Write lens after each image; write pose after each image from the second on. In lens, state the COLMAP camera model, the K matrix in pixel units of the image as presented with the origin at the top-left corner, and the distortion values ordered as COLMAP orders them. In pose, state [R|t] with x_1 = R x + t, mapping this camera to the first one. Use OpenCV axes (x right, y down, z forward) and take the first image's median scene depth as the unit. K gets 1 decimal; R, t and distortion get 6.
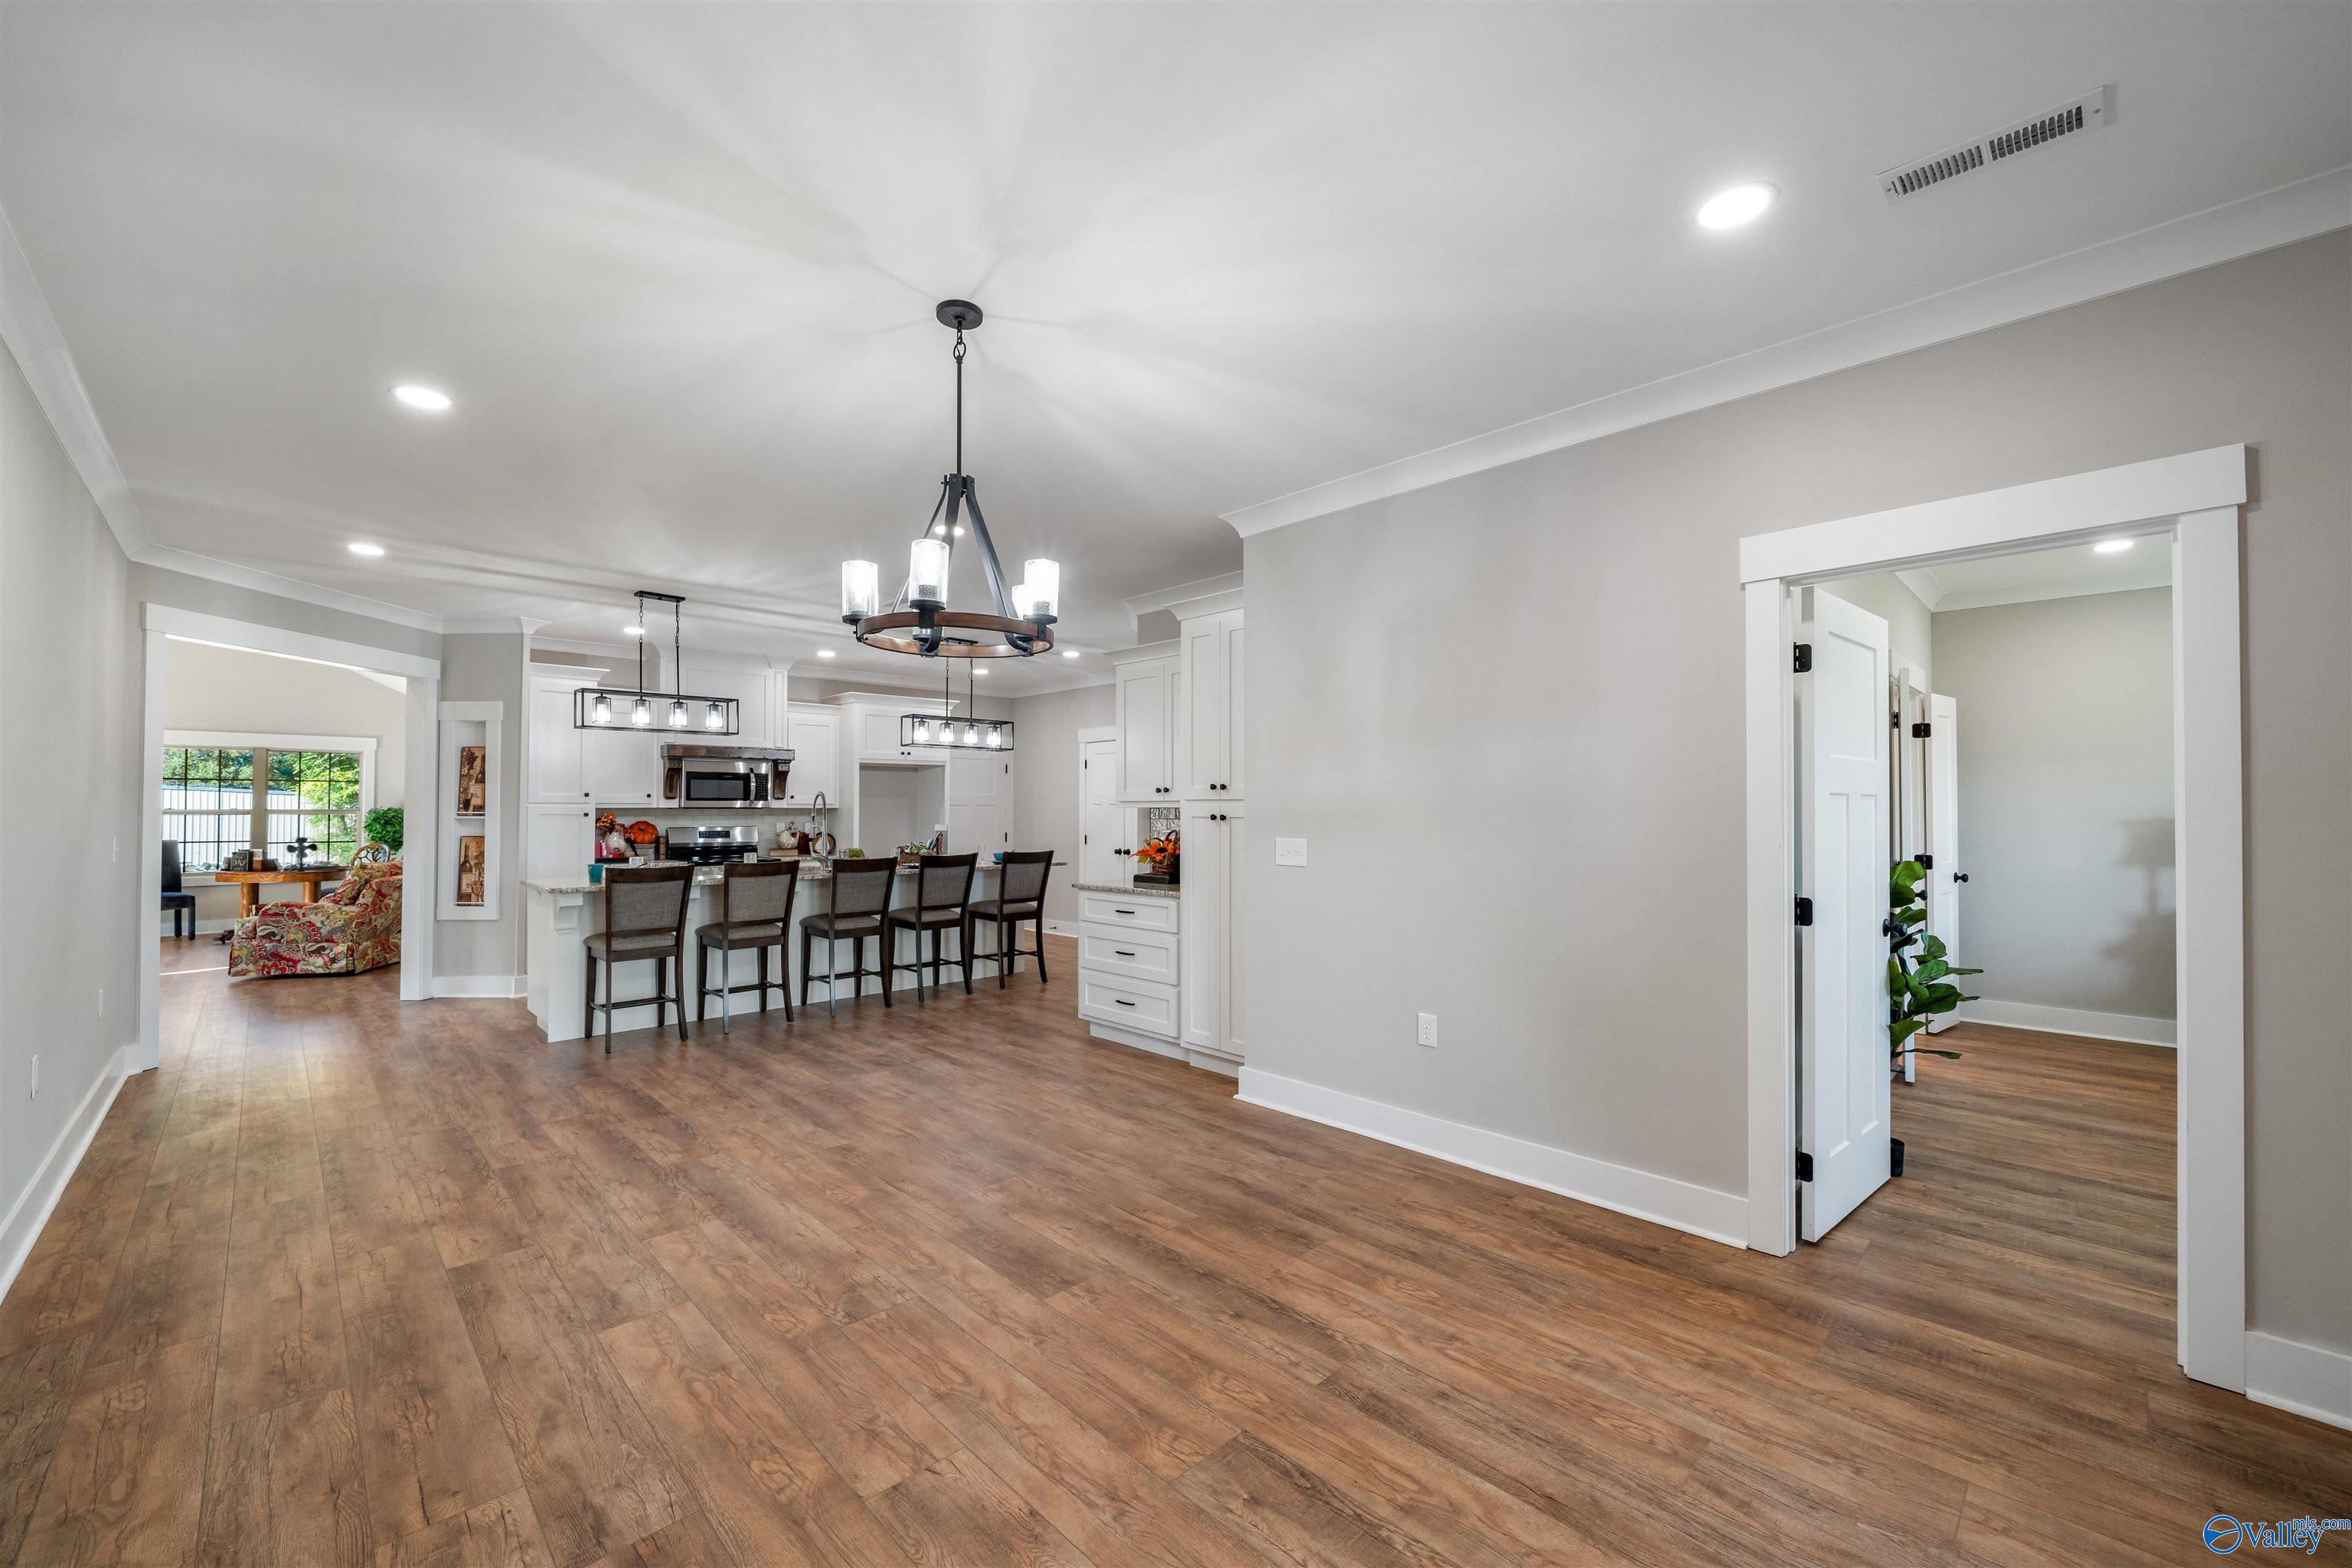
lens RADIAL K [[955.1, 0, 1210.9], [0, 955.1, 796.7], [0, 0, 1]] dist [-0.003766, -0.000644]
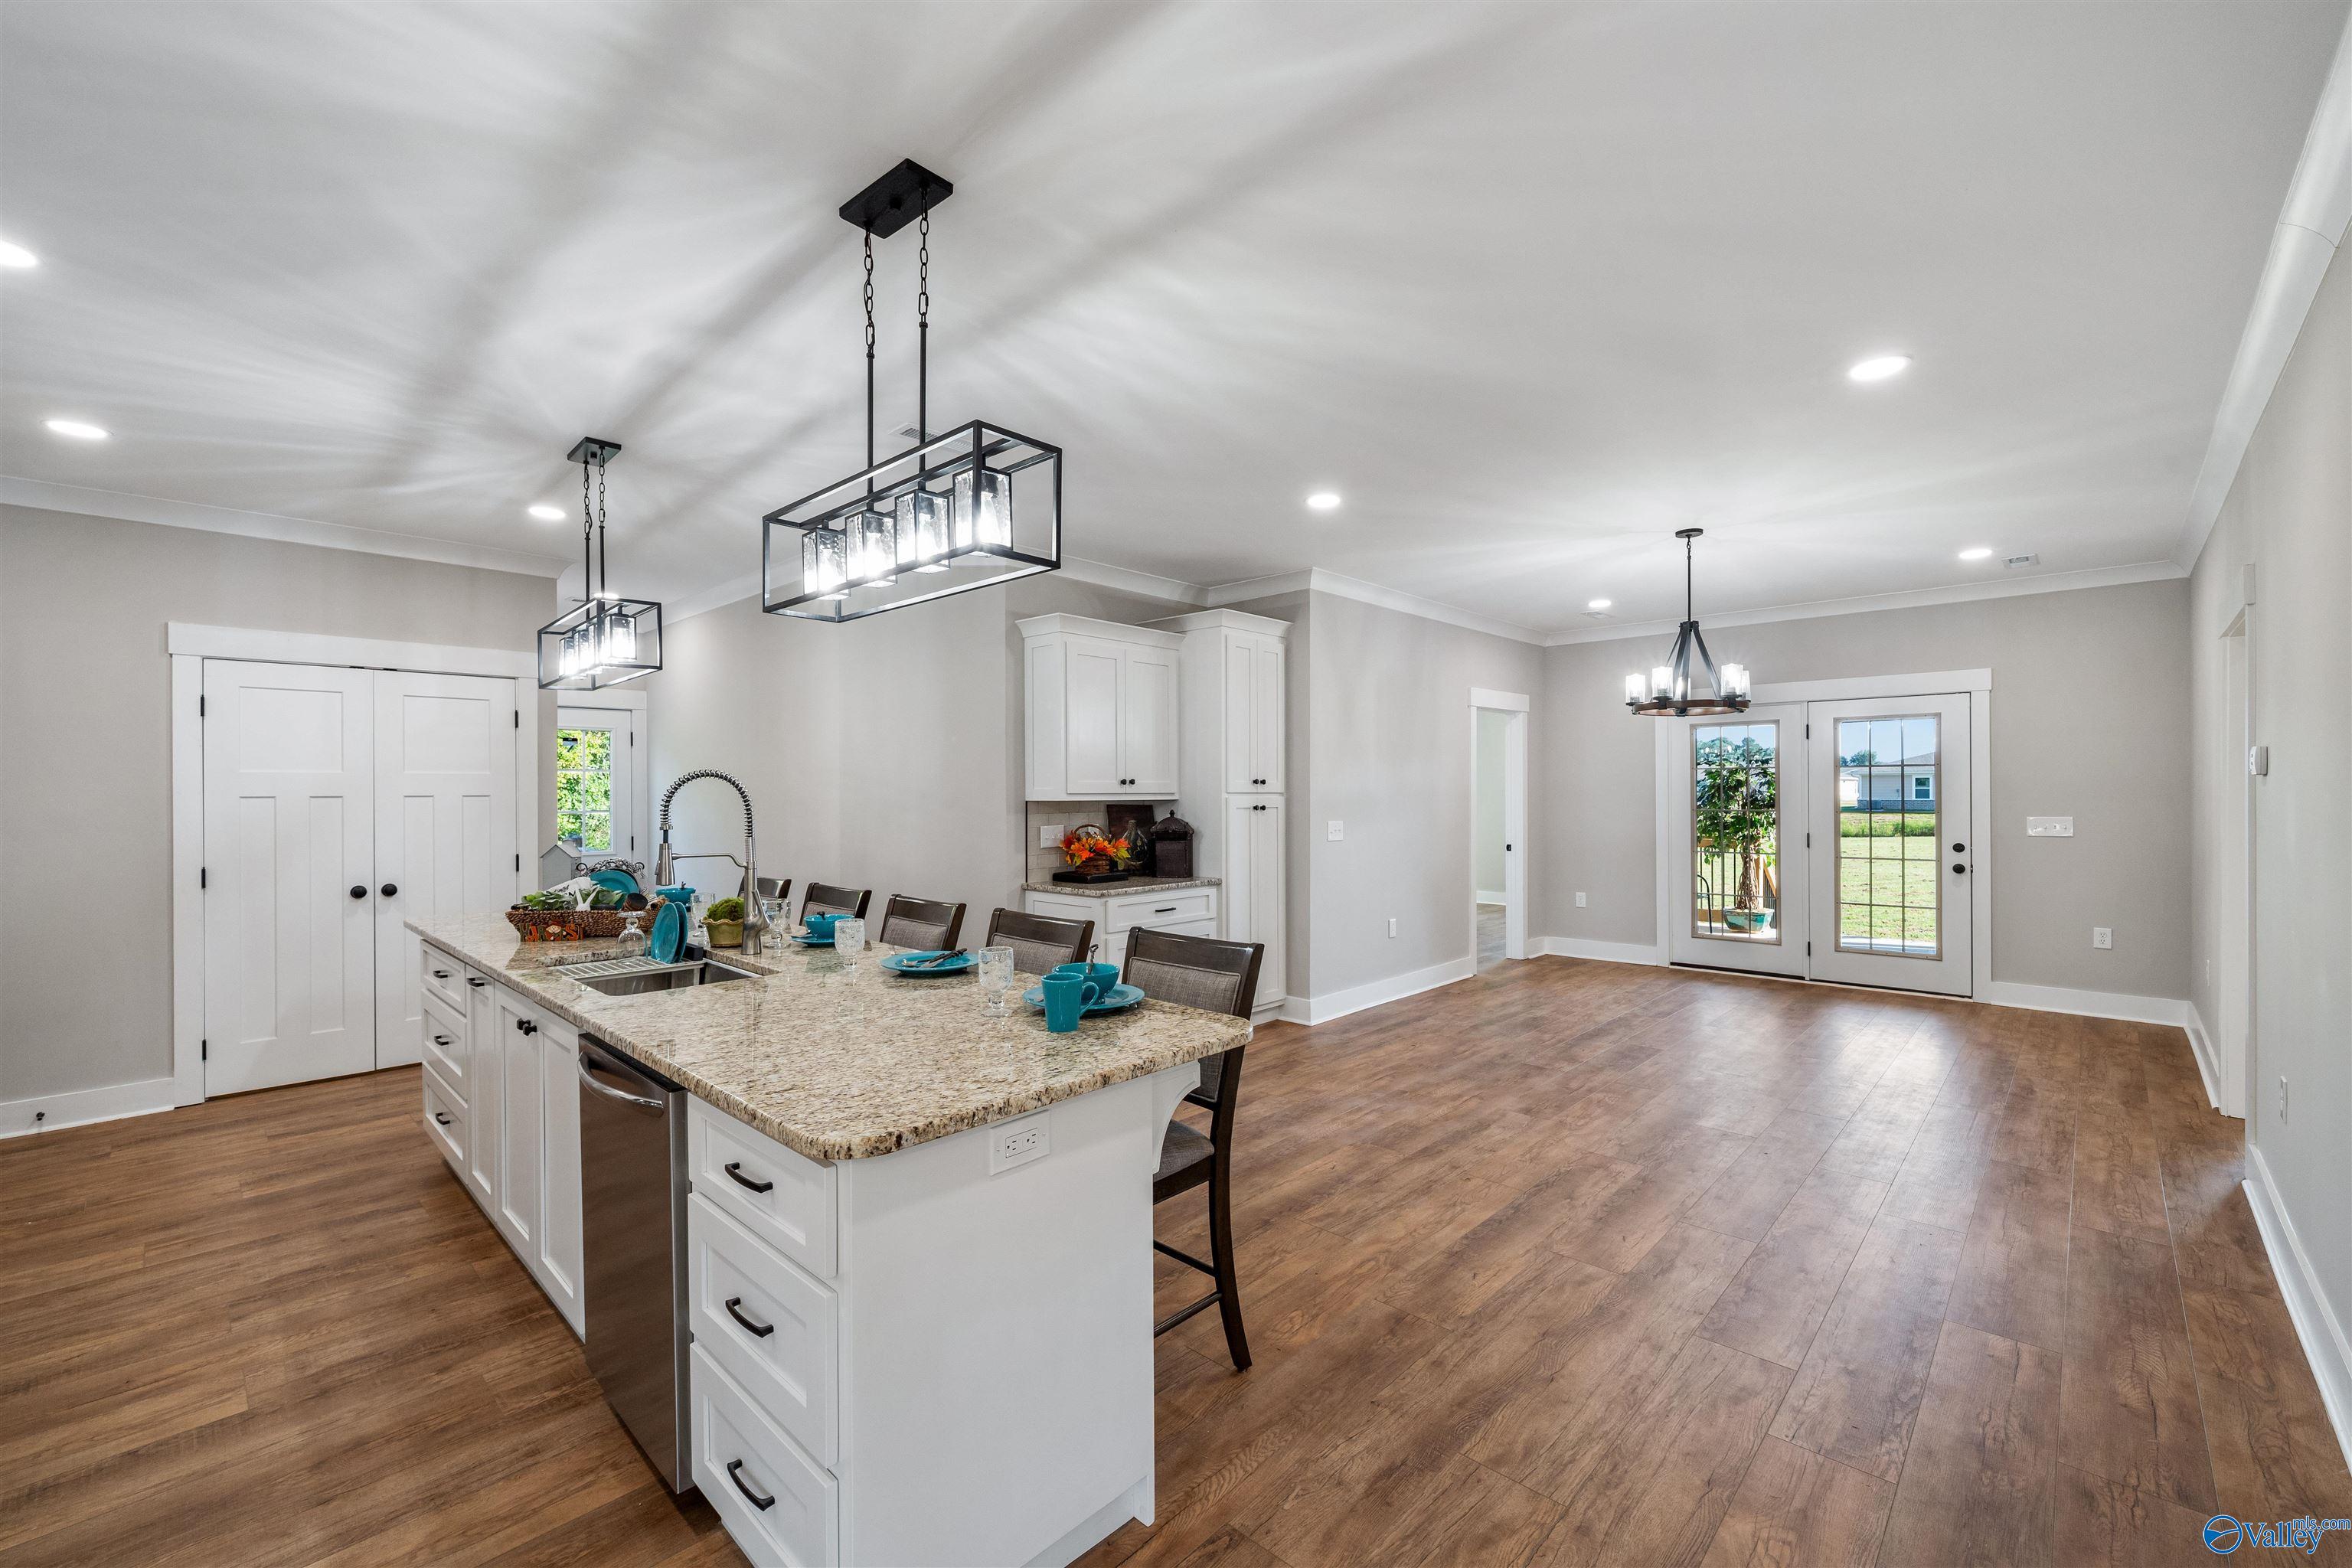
lens RADIAL K [[955.1, 0, 1167.9], [0, 955.1, 795.2], [0, 0, 1]] dist [-0.003766, -0.000644]
pose [[-0.022579, 0.002114, 0.999743, -1.366243], [-0.003652, 0.999991, -0.002197, 0.011185], [-0.999738, -0.003700, -0.022571, 1.339689]]
